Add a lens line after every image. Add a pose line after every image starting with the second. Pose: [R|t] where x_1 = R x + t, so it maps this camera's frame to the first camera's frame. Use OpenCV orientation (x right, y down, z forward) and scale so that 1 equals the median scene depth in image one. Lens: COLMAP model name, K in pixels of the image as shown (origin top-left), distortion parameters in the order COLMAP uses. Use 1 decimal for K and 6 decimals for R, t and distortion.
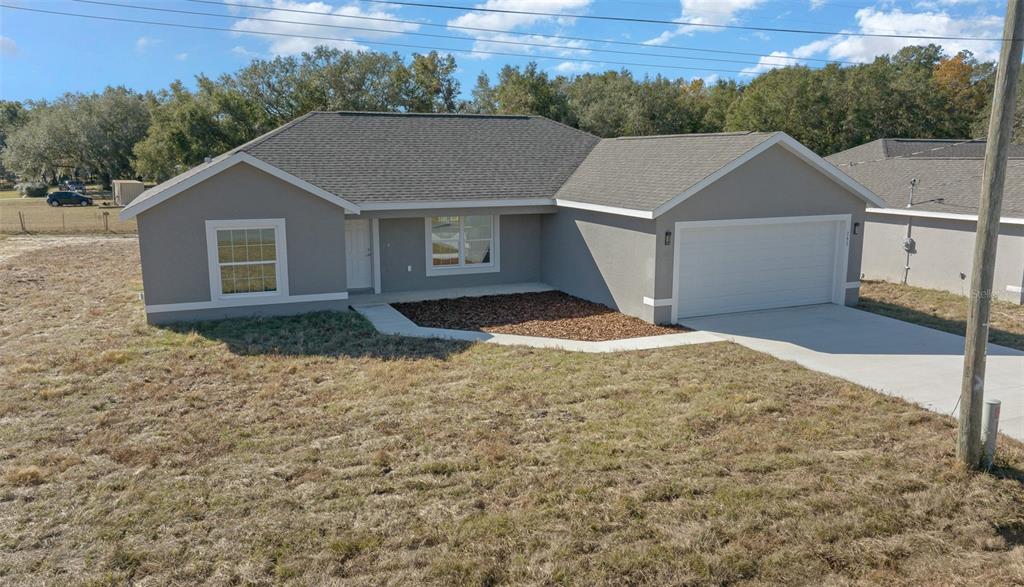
lens RADIAL K [[771.4, 0, 535.7], [0, 771.4, 293.4], [0, 0, 1]] dist [-0.023568, 0.000917]
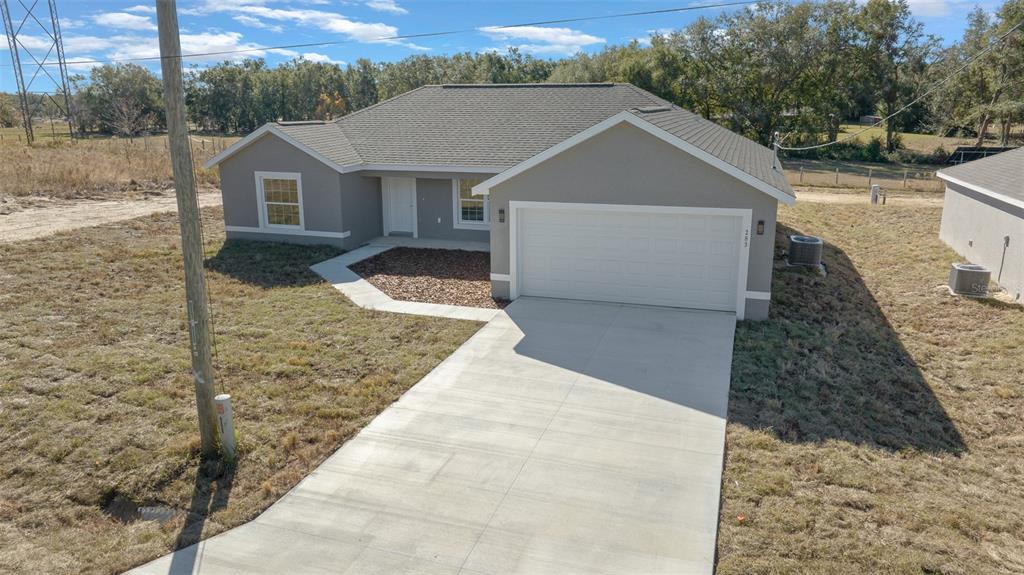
lens RADIAL K [[726.3, 0, 512.0], [0, 726.3, 287.5], [0, 0, 1]] dist [-0.048501, 0.056549]
pose [[0.750792, 0.163550, -0.639971, 0.801986], [-0.114668, 0.986423, 0.117564, -0.091051], [0.650509, -0.014883, 0.759353, 0.270517]]
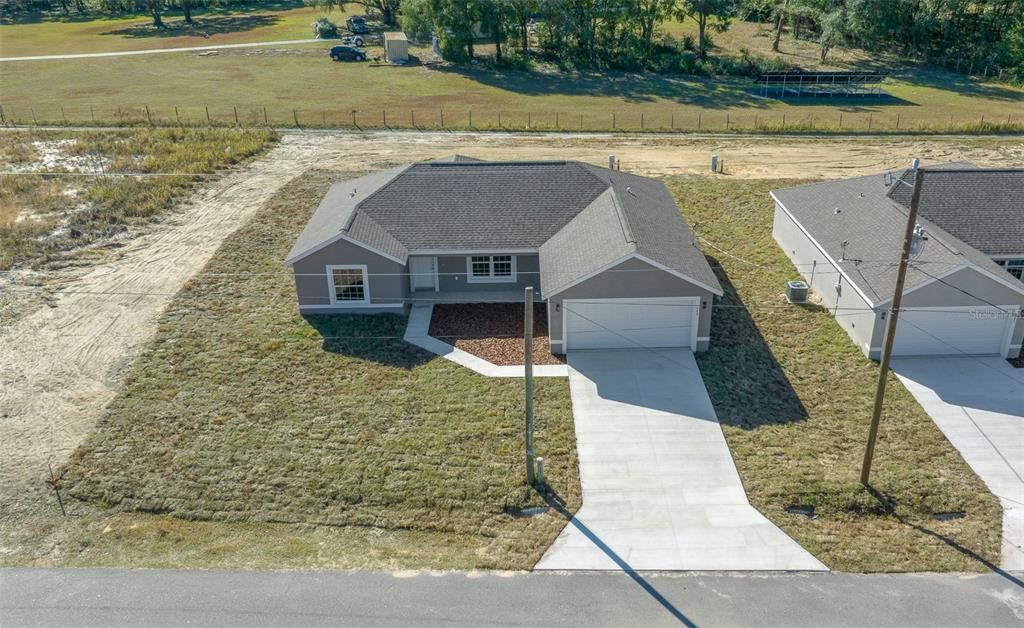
lens RADIAL K [[891.2, 0, 554.6], [0, 891.2, 316.6], [0, 0, 1]] dist [-0.009890, 0.002385]
pose [[0.931984, 0.153076, -0.328594, 0.805041], [-0.066233, 0.963115, 0.260812, -0.559968], [0.356398, -0.221309, 0.907746, -0.791064]]
